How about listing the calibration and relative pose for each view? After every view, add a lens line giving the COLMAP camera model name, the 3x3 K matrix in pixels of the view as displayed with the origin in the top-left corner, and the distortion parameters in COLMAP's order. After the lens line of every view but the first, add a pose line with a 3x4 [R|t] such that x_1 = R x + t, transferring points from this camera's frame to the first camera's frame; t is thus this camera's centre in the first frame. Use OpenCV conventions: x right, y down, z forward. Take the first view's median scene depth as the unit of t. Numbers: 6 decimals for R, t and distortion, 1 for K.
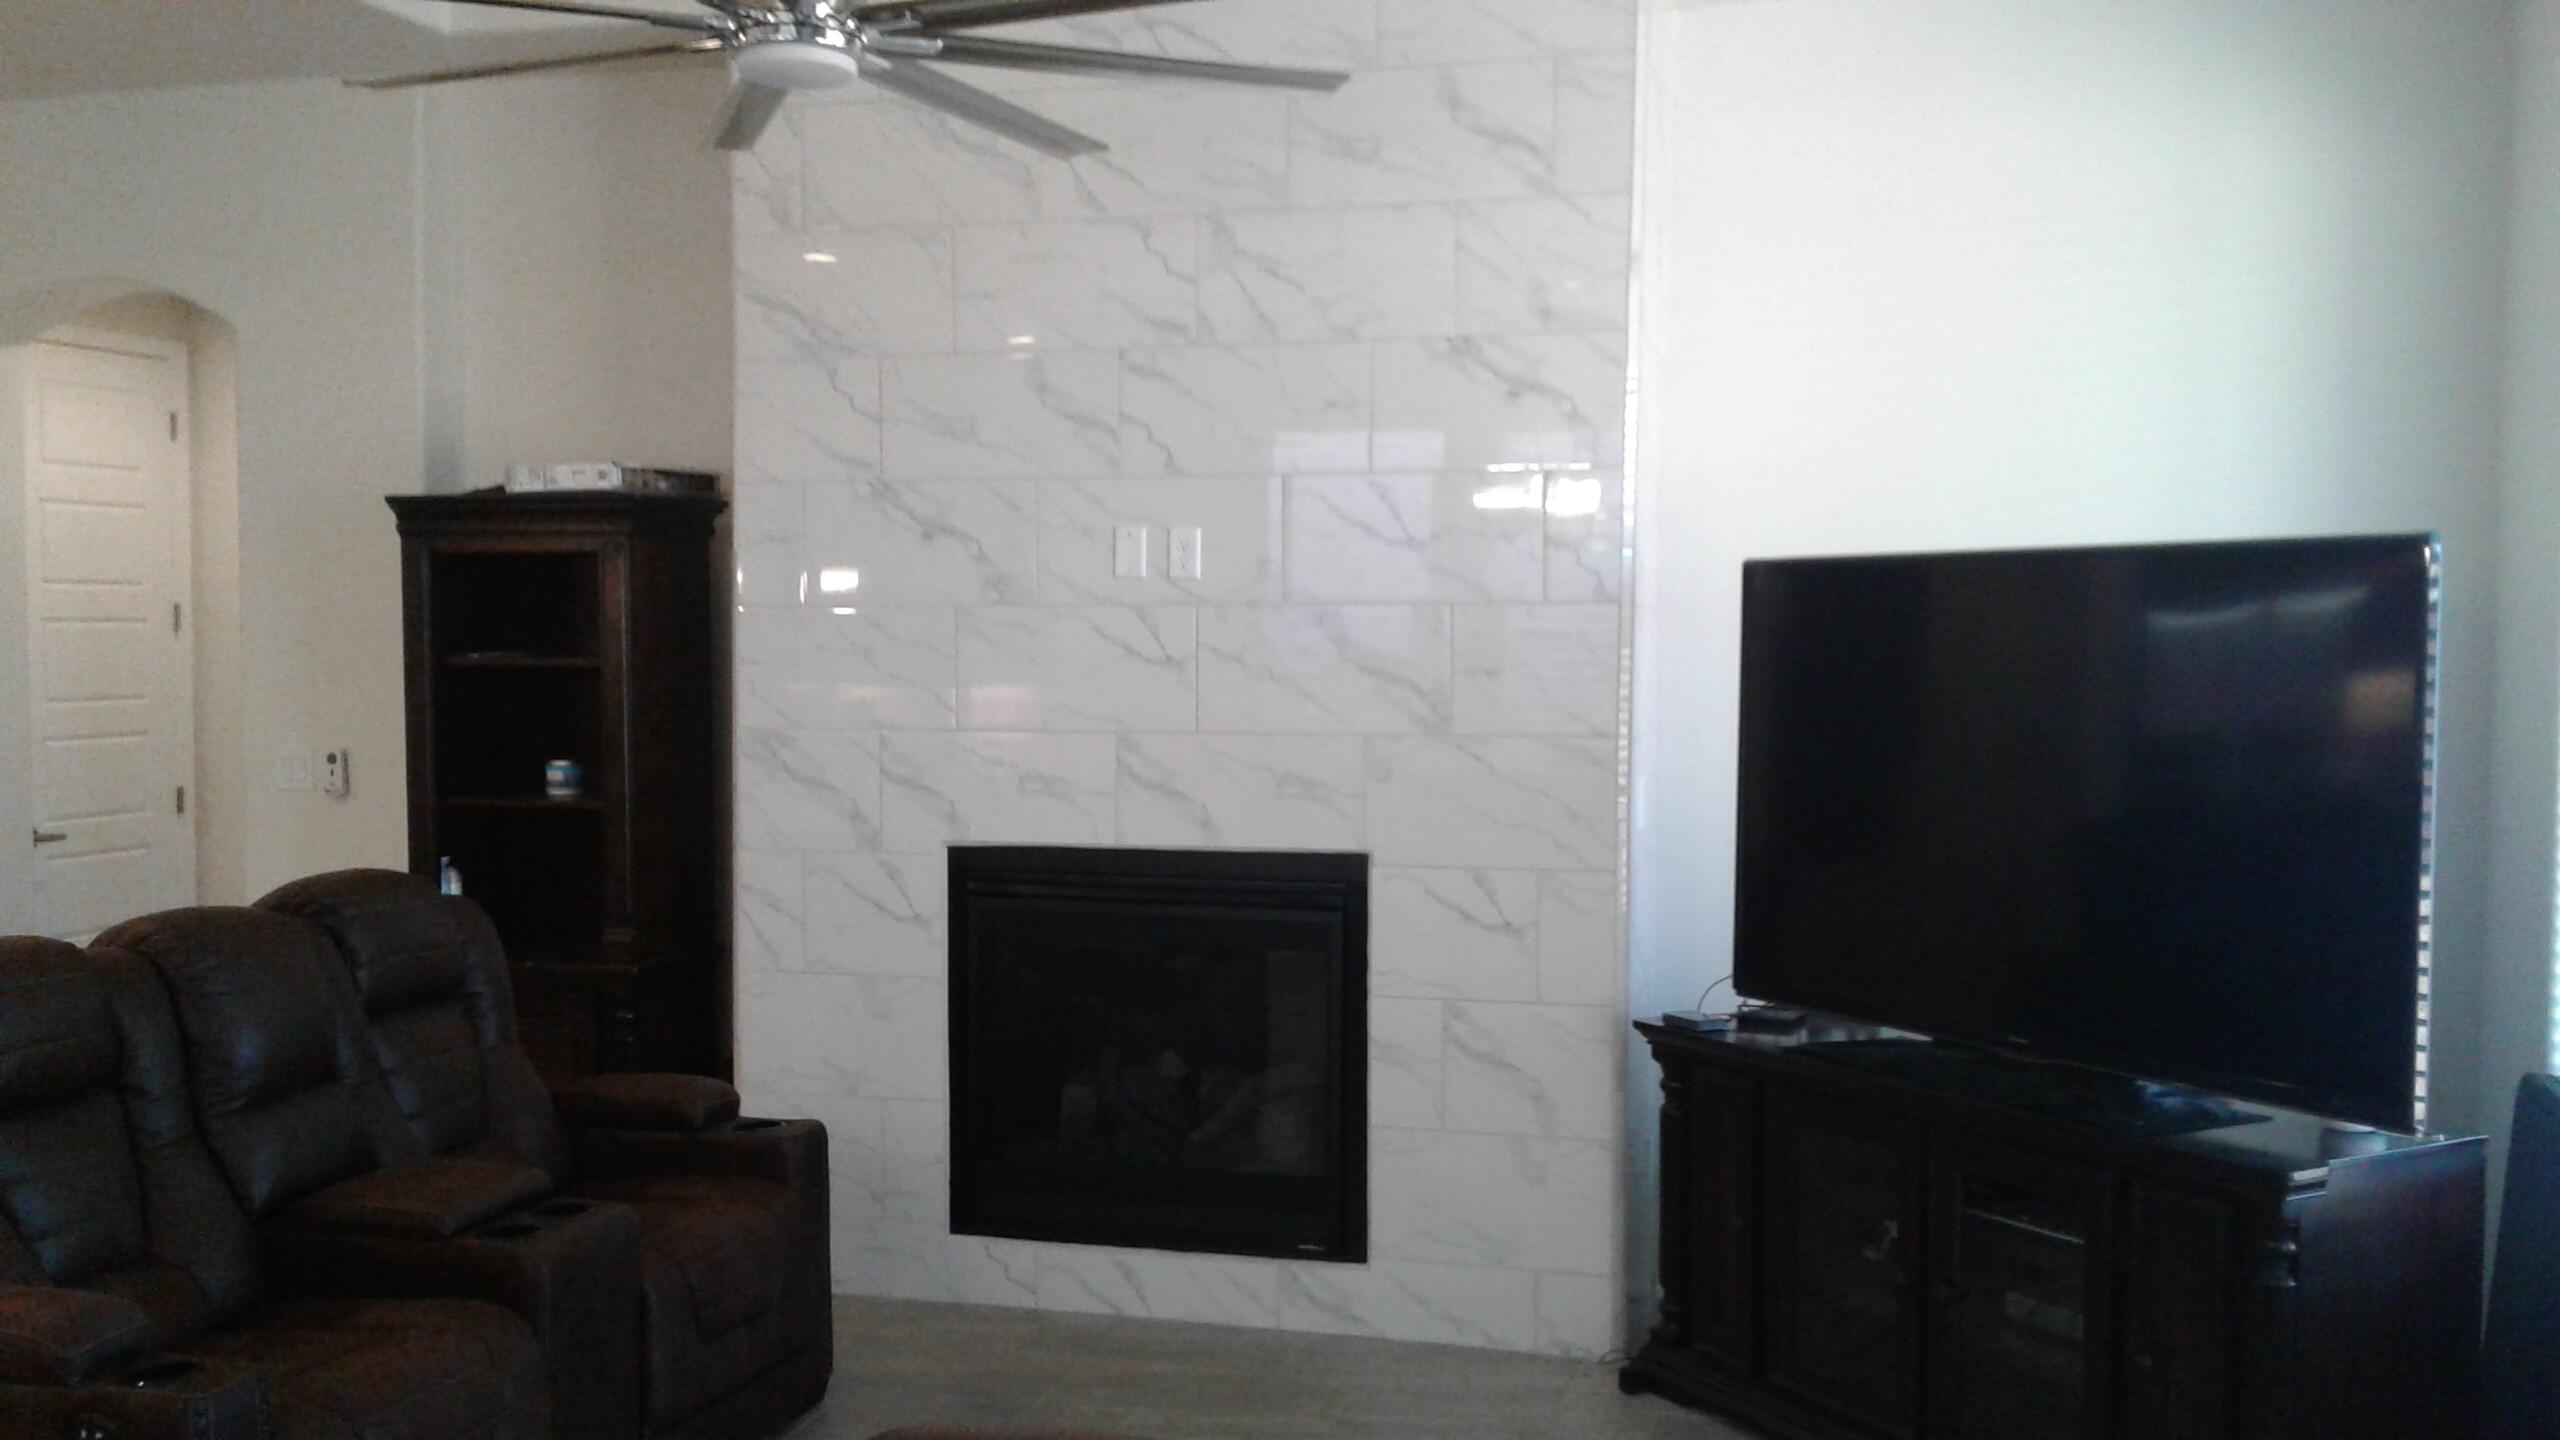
lens RADIAL K [[2307.6, 0, 1253.4], [0, 2307.6, 717.8], [0, 0, 1]] dist [0.089634, -0.128085]
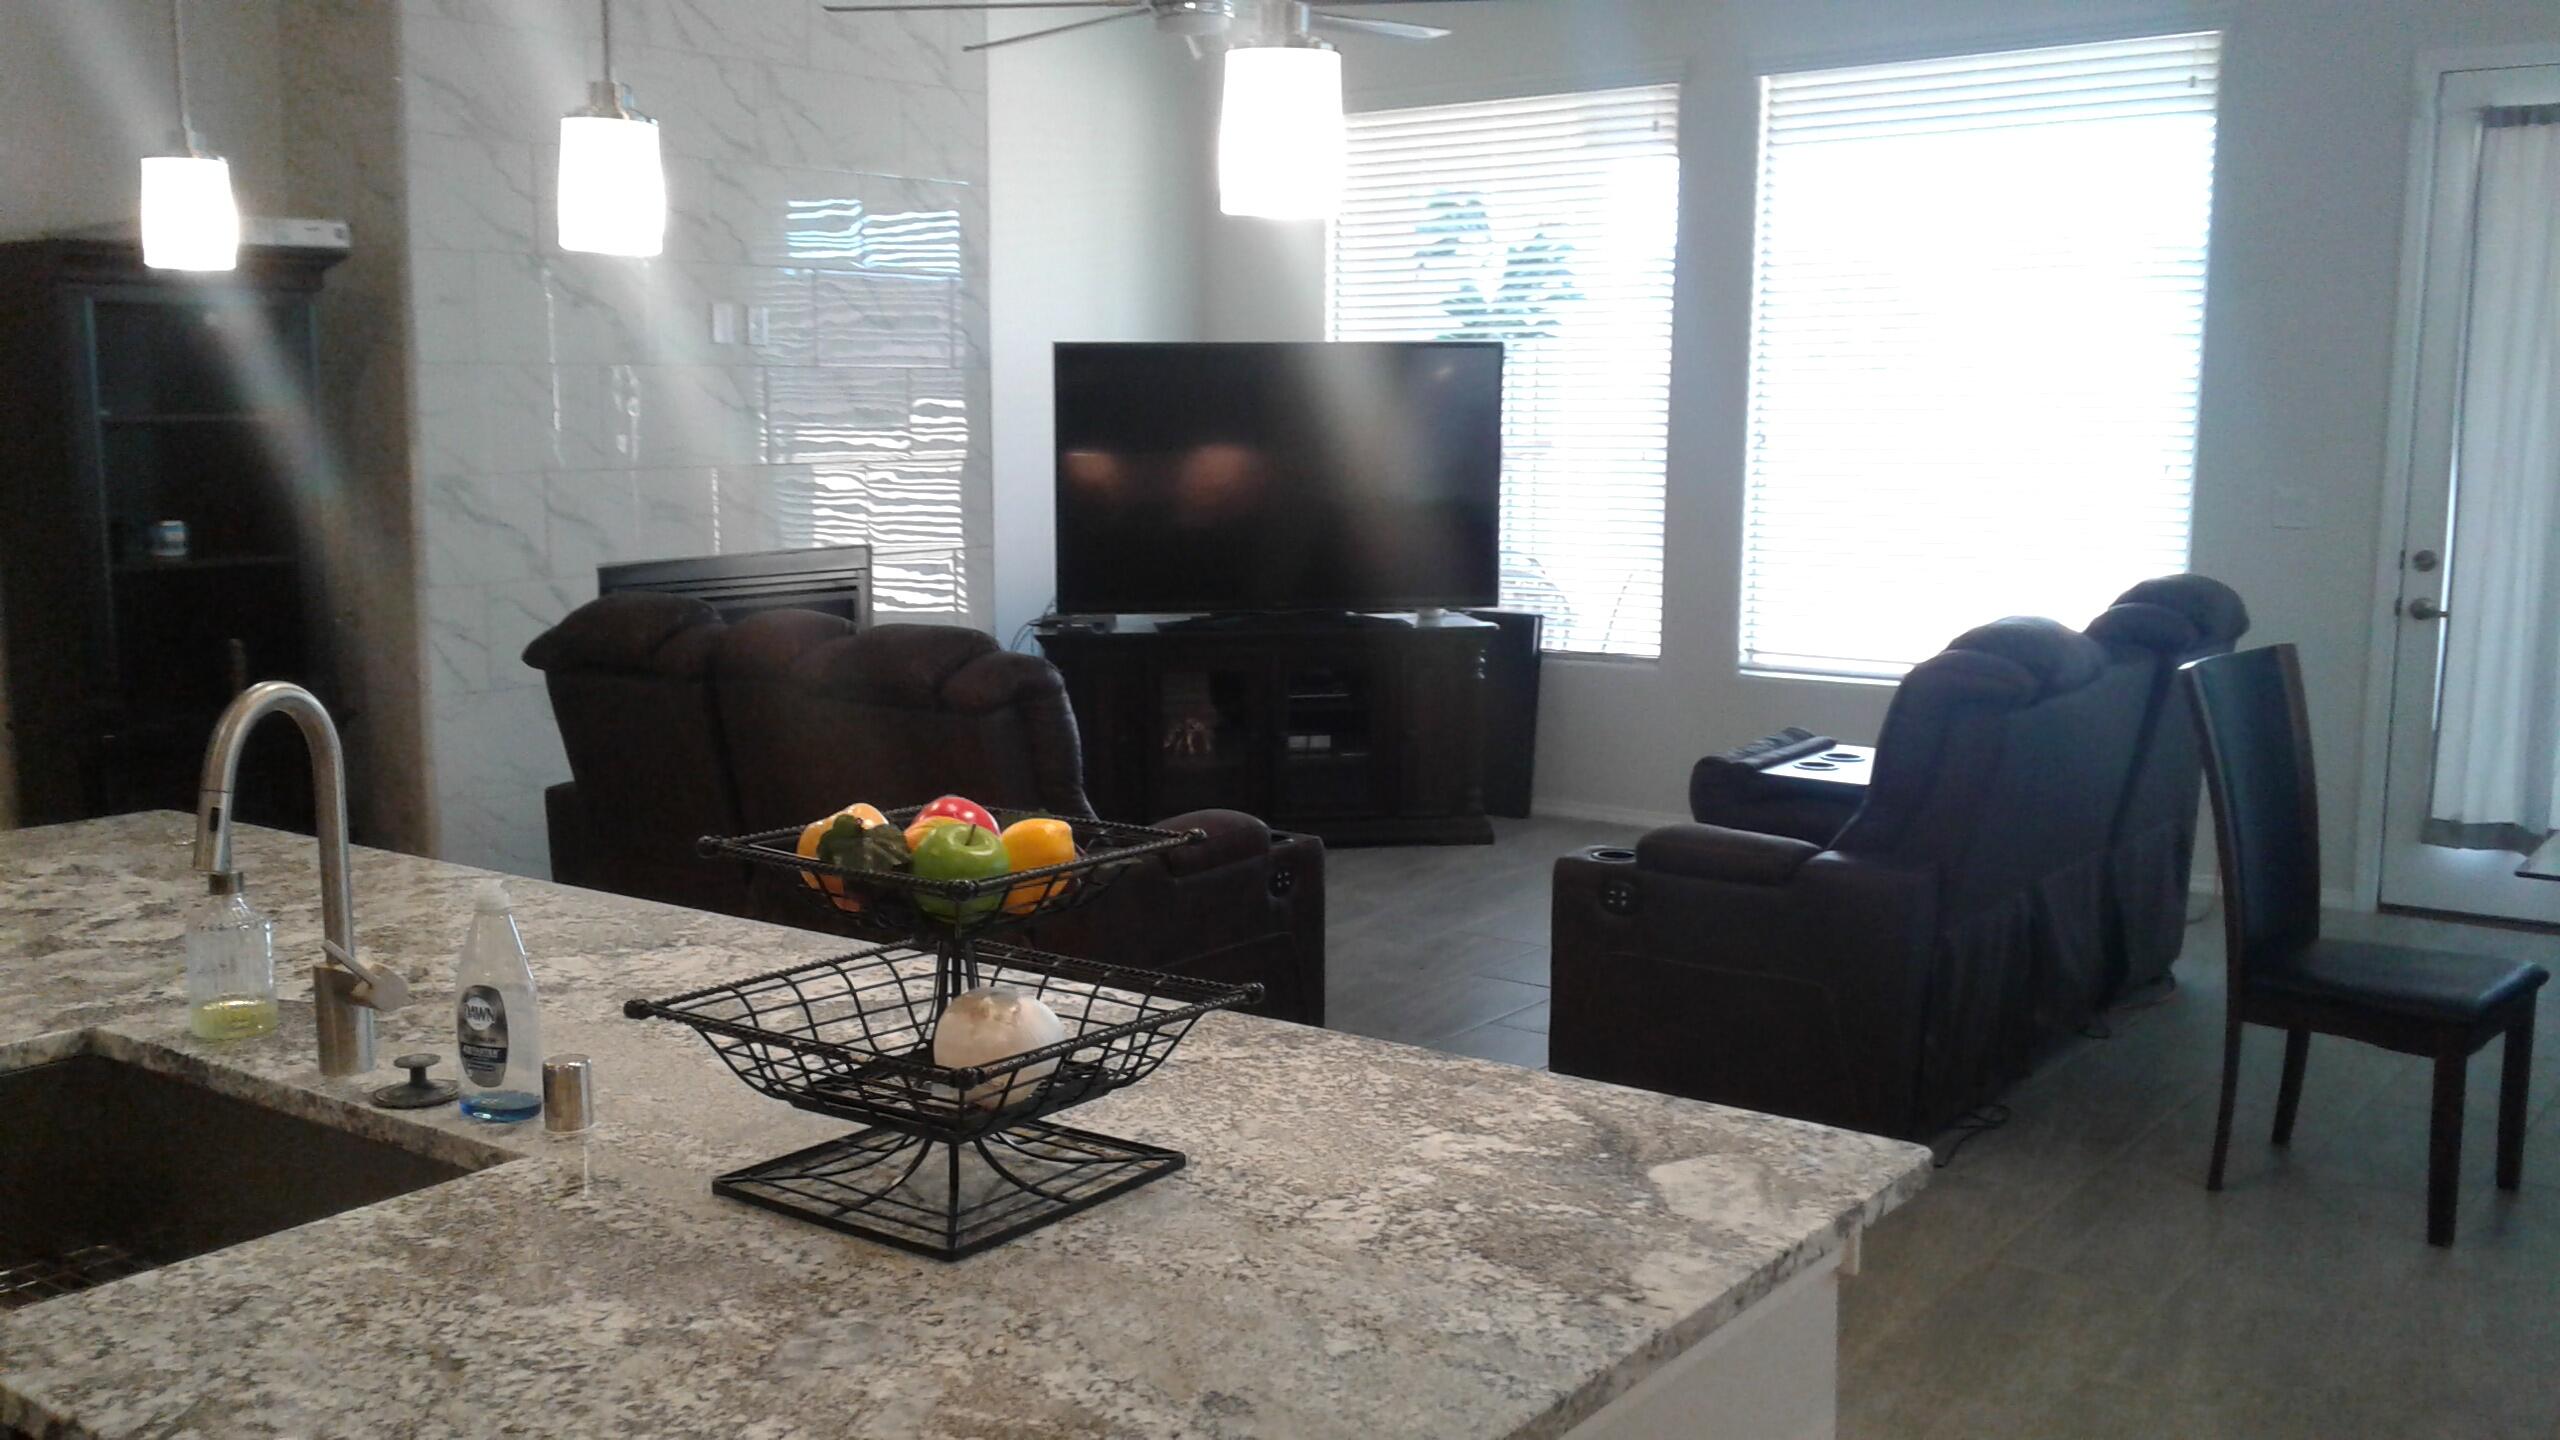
lens RADIAL K [[2307.6, 0, 1277.2], [0, 2307.6, 763.7], [0, 0, 1]] dist [0.089634, -0.128085]
pose [[0.391518, -0.148512, 0.908107, -1.157046], [0.042446, 0.988754, 0.143401, -0.002072], [-0.919191, -0.017599, 0.393419, 0.205775]]
